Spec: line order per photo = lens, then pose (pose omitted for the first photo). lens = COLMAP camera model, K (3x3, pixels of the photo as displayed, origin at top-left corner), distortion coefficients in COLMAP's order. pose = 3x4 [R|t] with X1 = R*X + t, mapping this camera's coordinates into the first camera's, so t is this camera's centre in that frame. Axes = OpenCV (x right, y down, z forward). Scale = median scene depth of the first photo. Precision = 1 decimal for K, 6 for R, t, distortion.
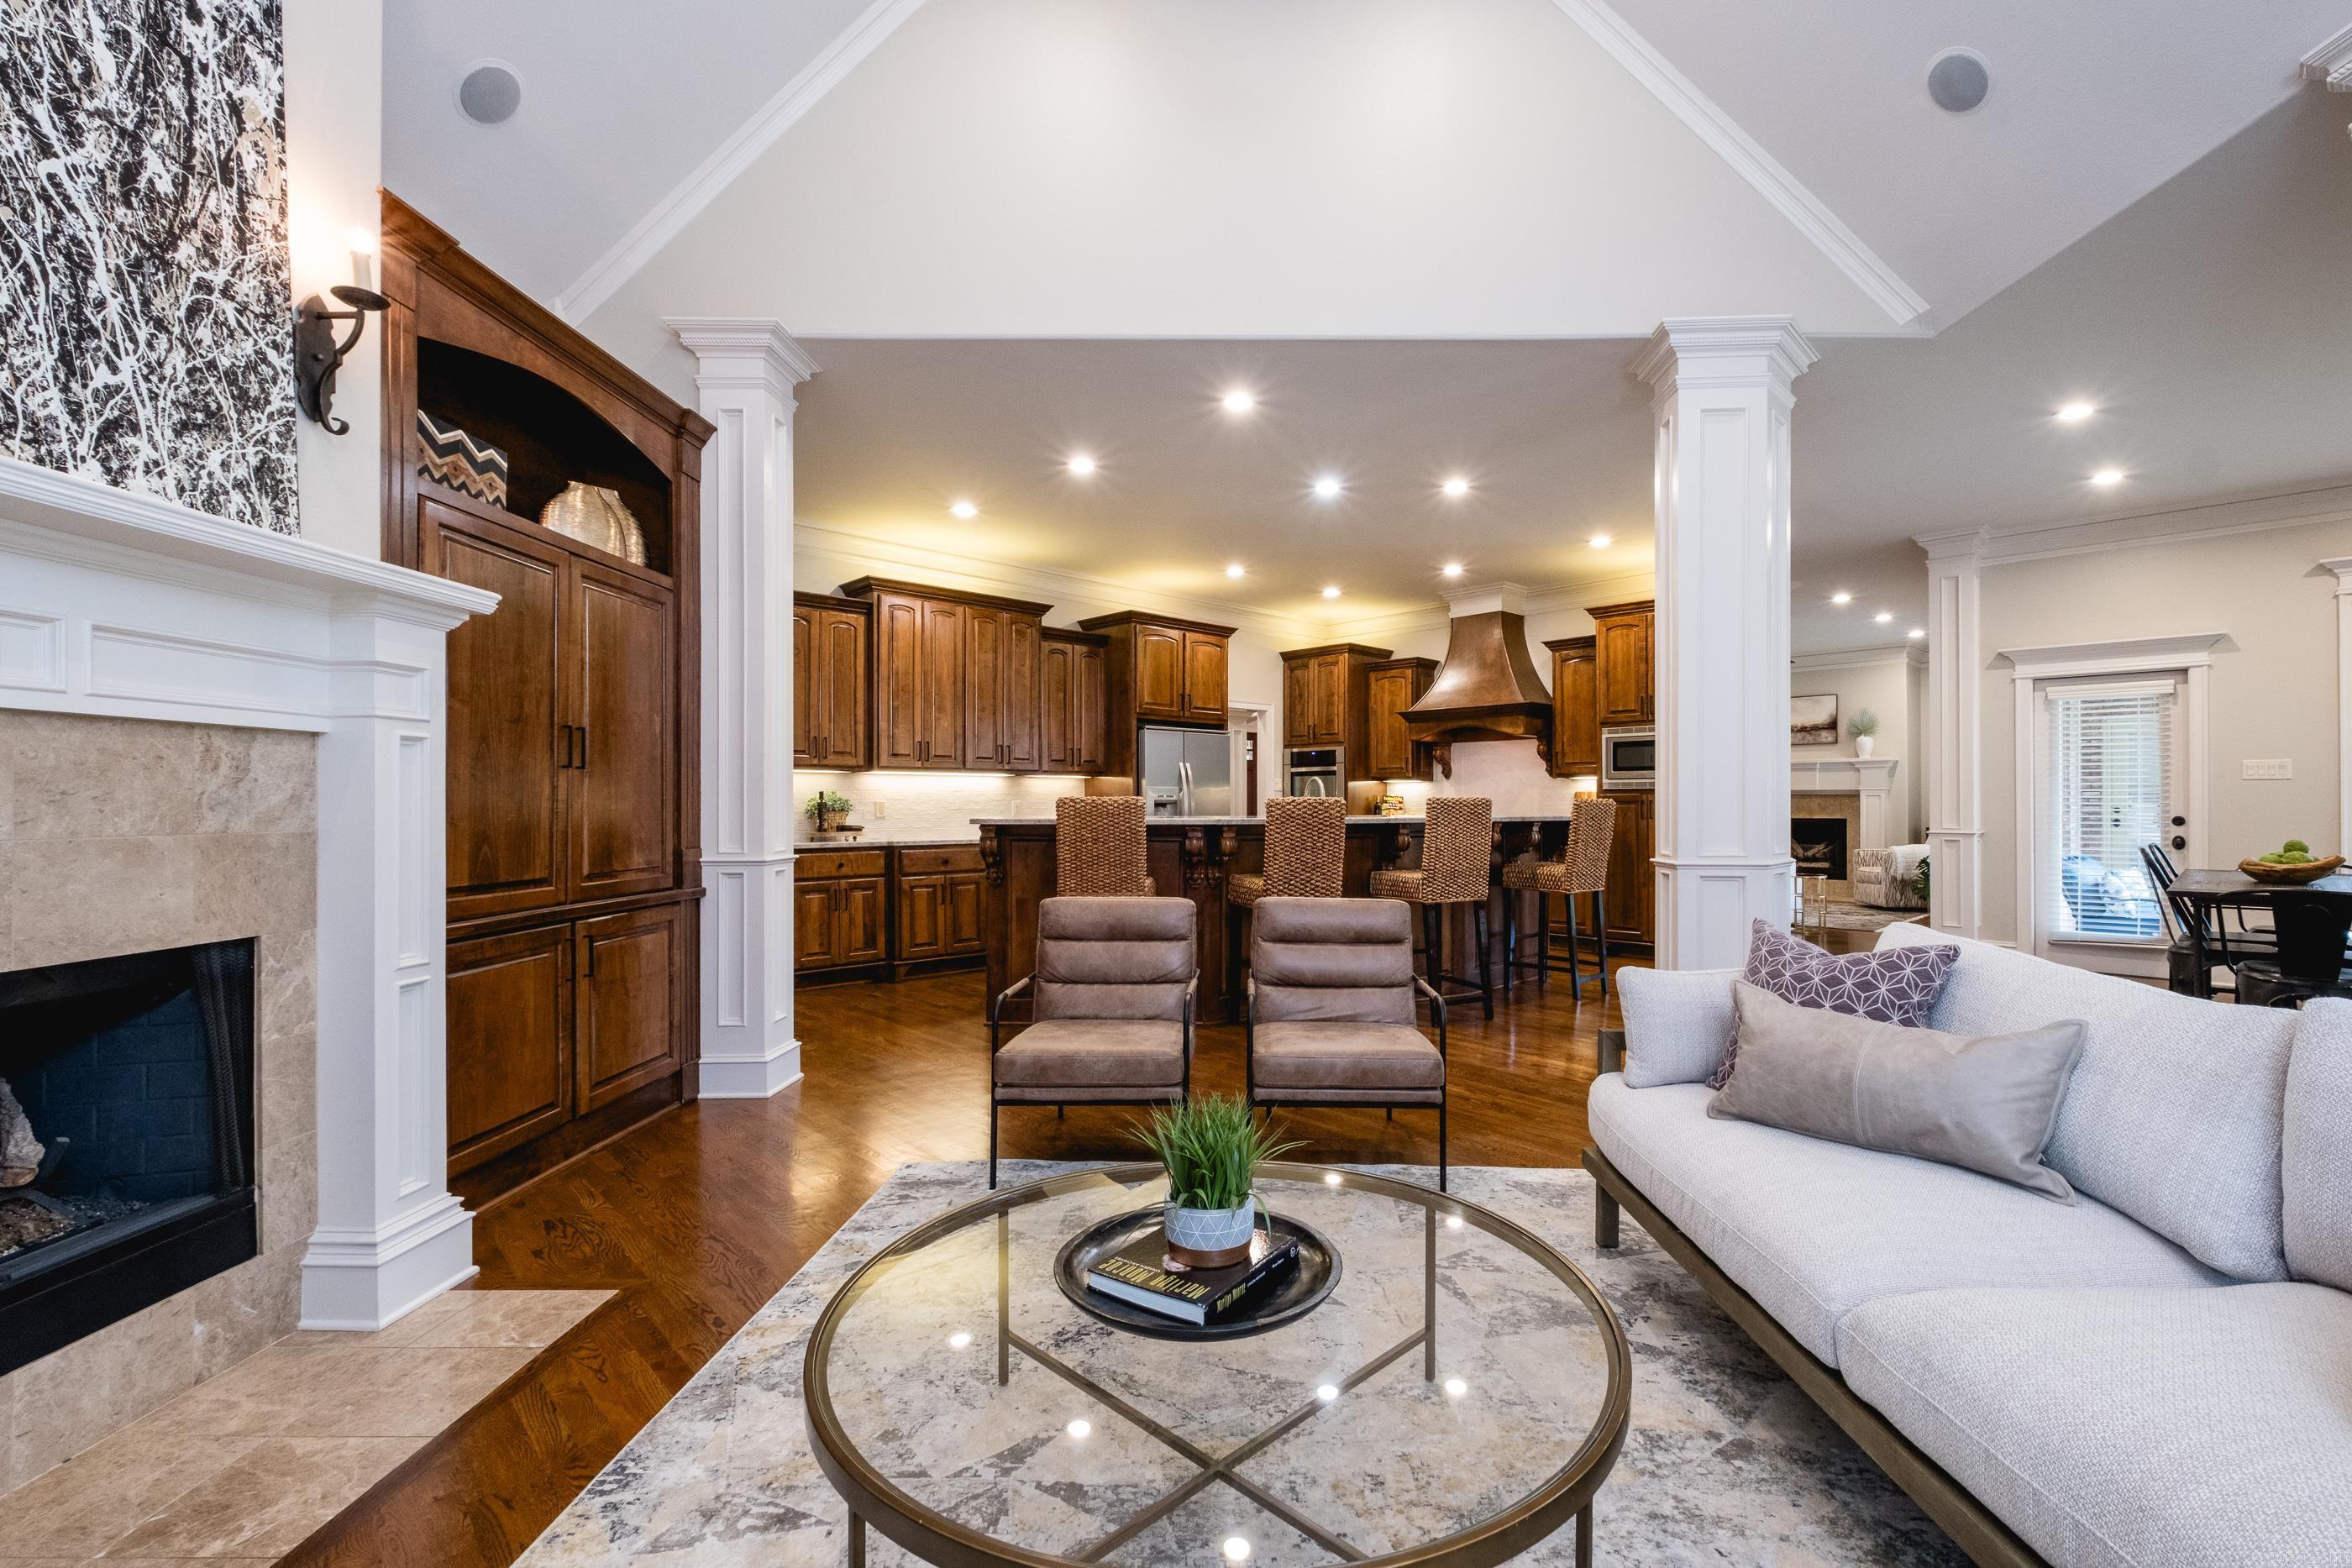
lens RADIAL K [[1023.9, 0, 1225.6], [0, 1023.9, 801.3], [0, 0, 1]] dist [0.007851, -0.003905]
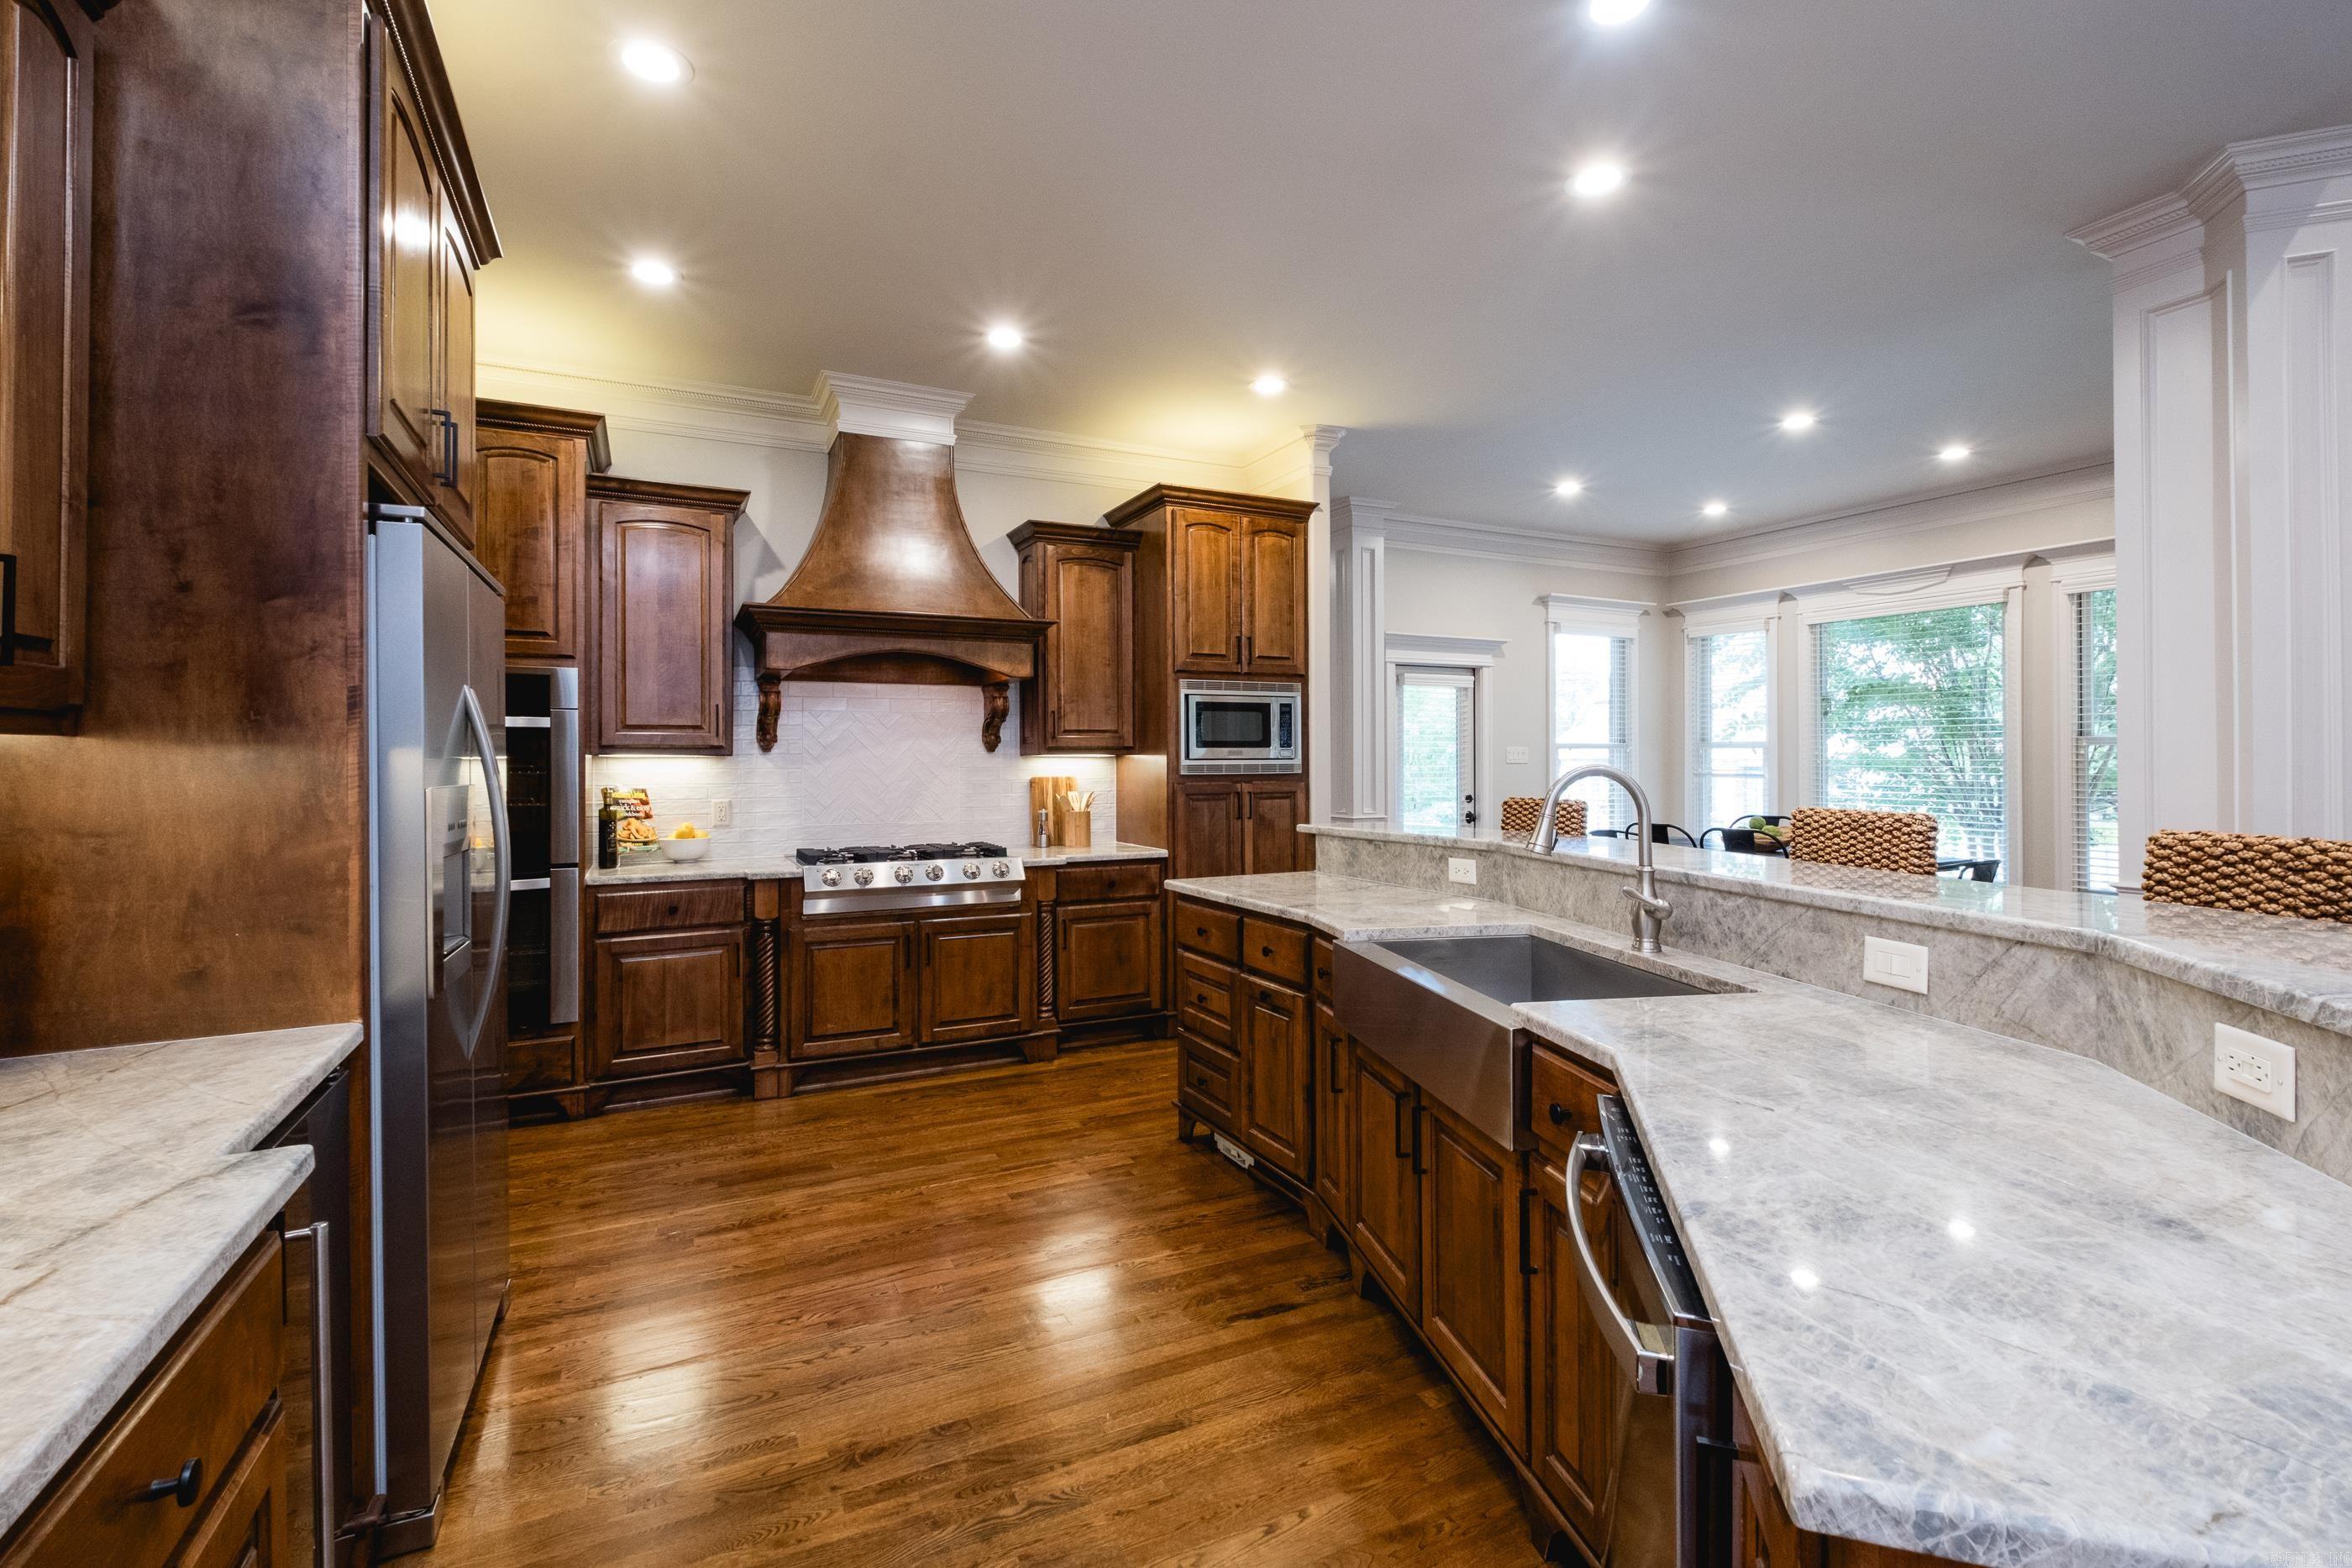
lens RADIAL K [[1023.9, 0, 1168.4], [0, 1023.9, 758.2], [0, 0, 1]] dist [0.007851, -0.003905]
pose [[0.310550, -0.000858, 0.950557, -0.462589], [0.004119, 0.999991, -0.000443, -0.042343], [-0.950548, 0.004053, 0.310551, 1.564987]]
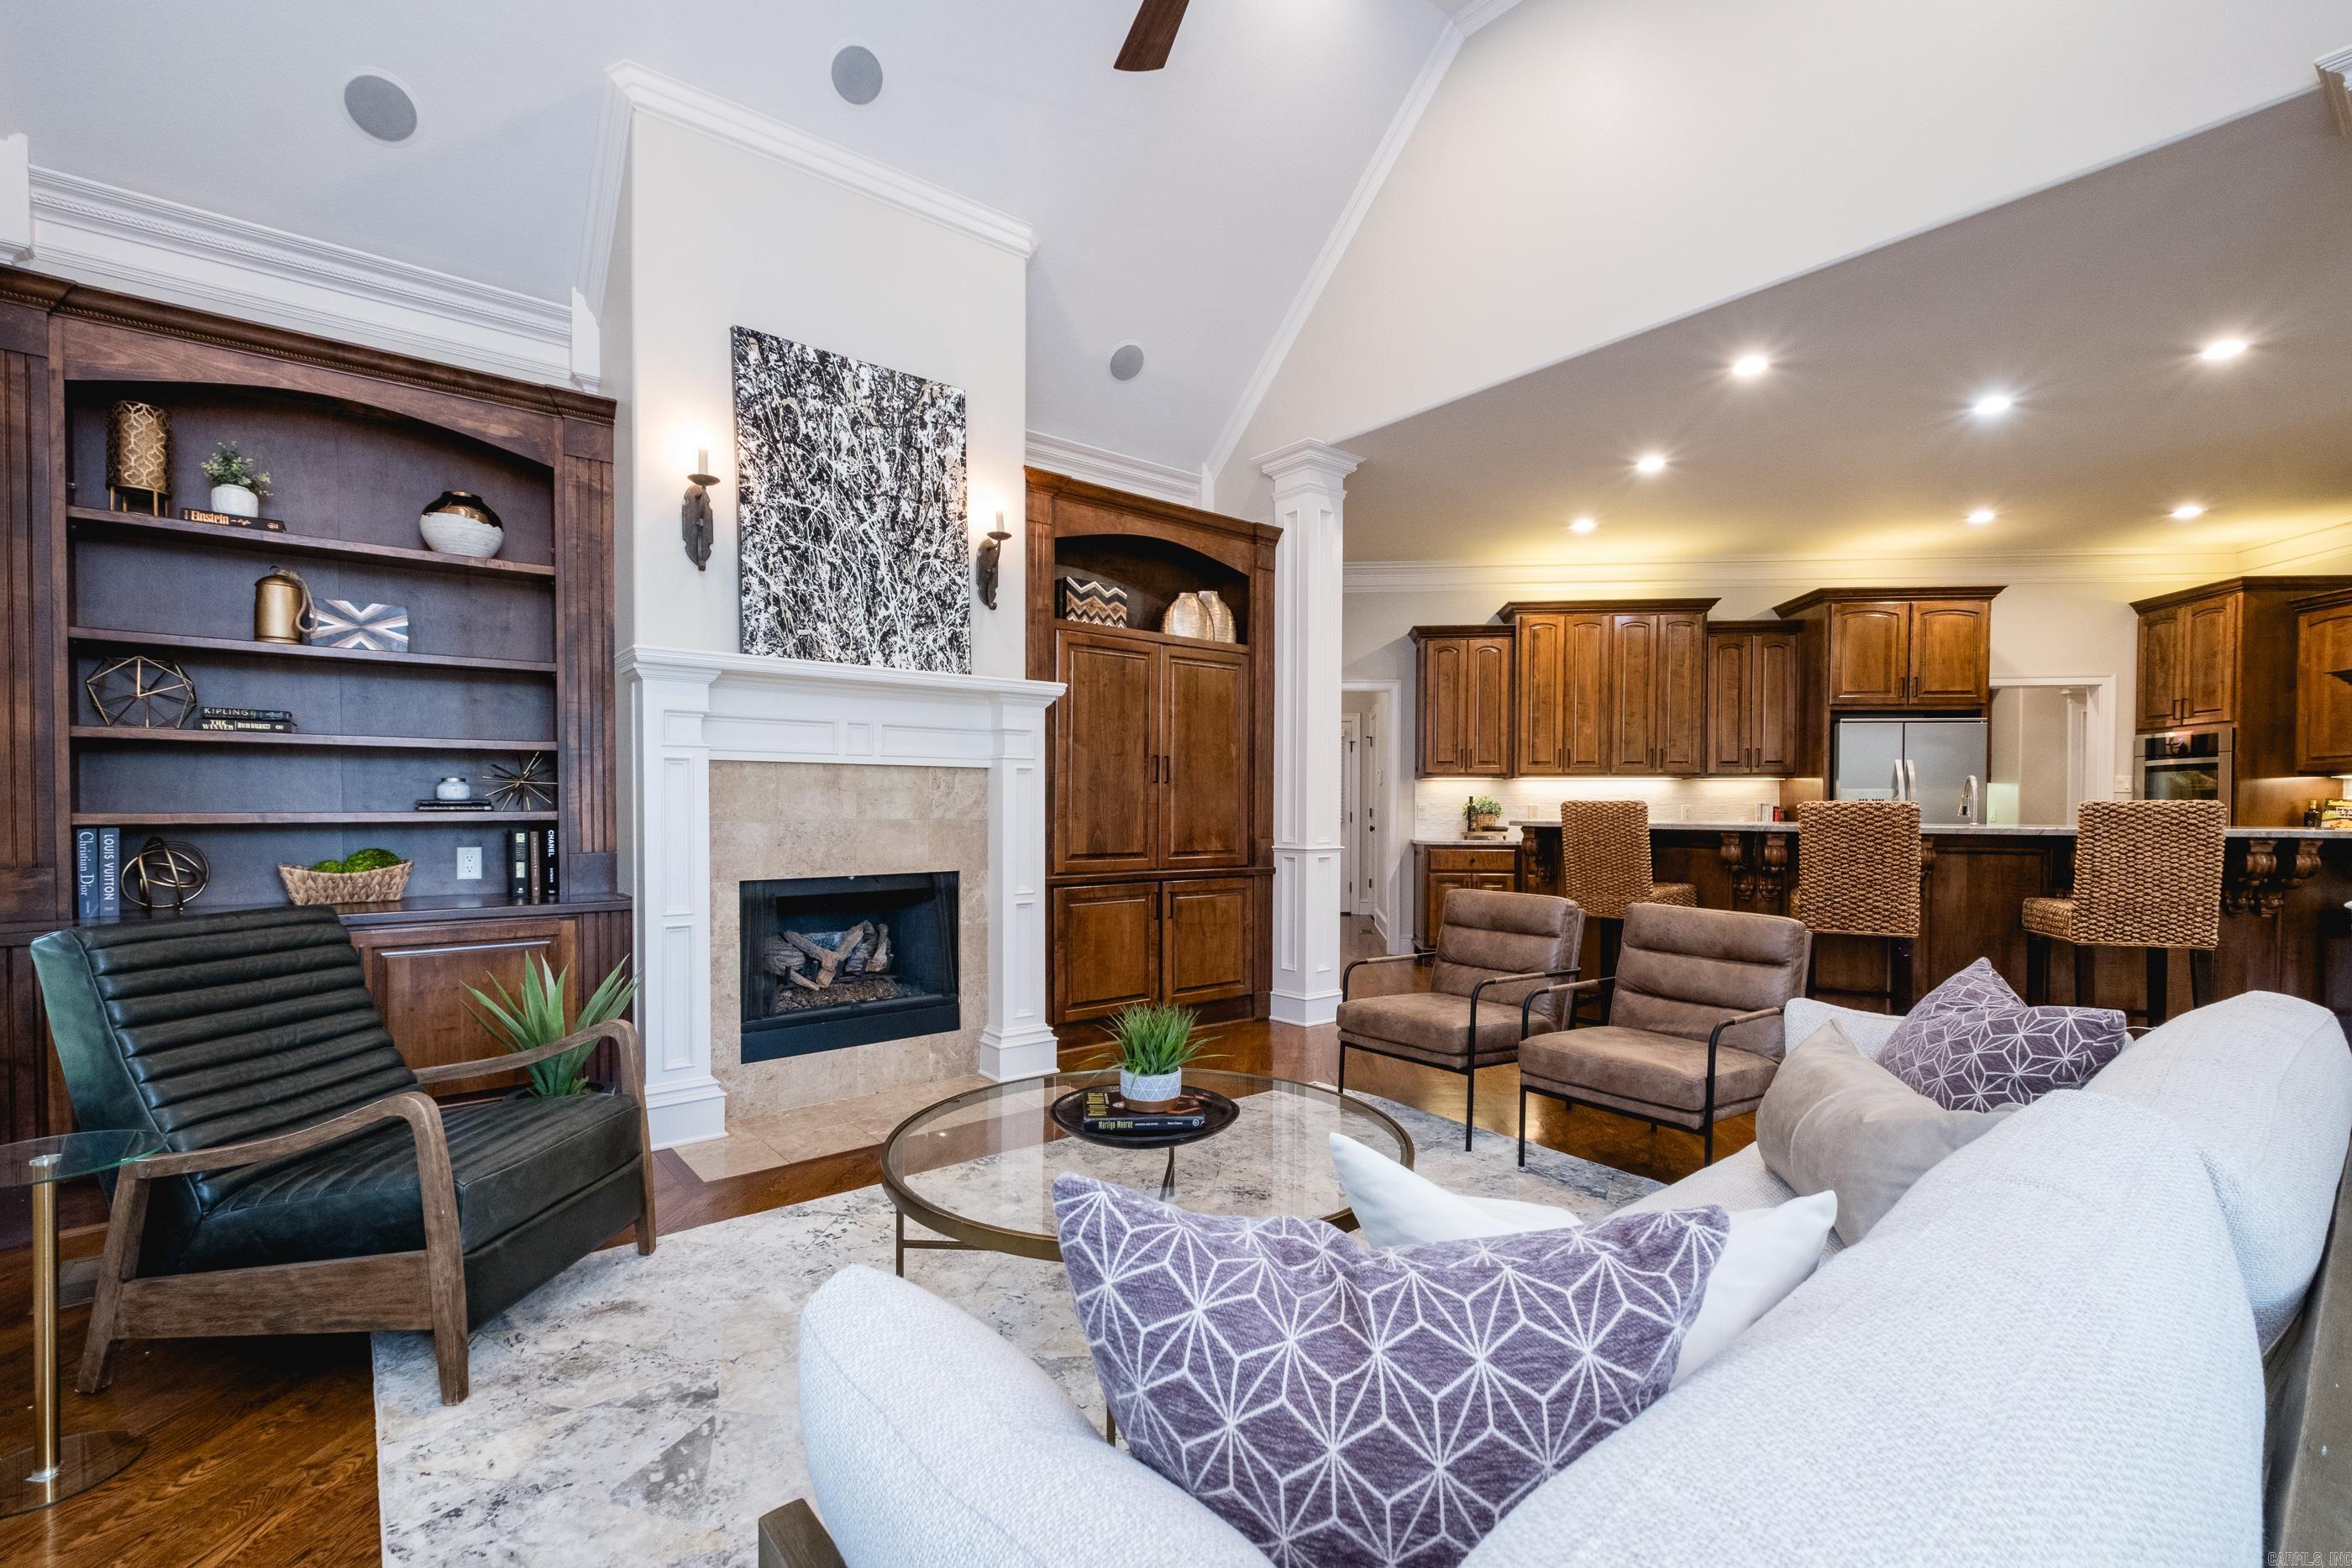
lens RADIAL K [[1023.9, 0, 1195.2], [0, 1023.9, 824.5], [0, 0, 1]] dist [0.007851, -0.003905]
pose [[0.641542, 0.016989, -0.766900, 0.475875], [-0.002667, 0.999798, 0.019917, -0.000039], [0.767084, -0.010732, 0.641457, 0.039598]]
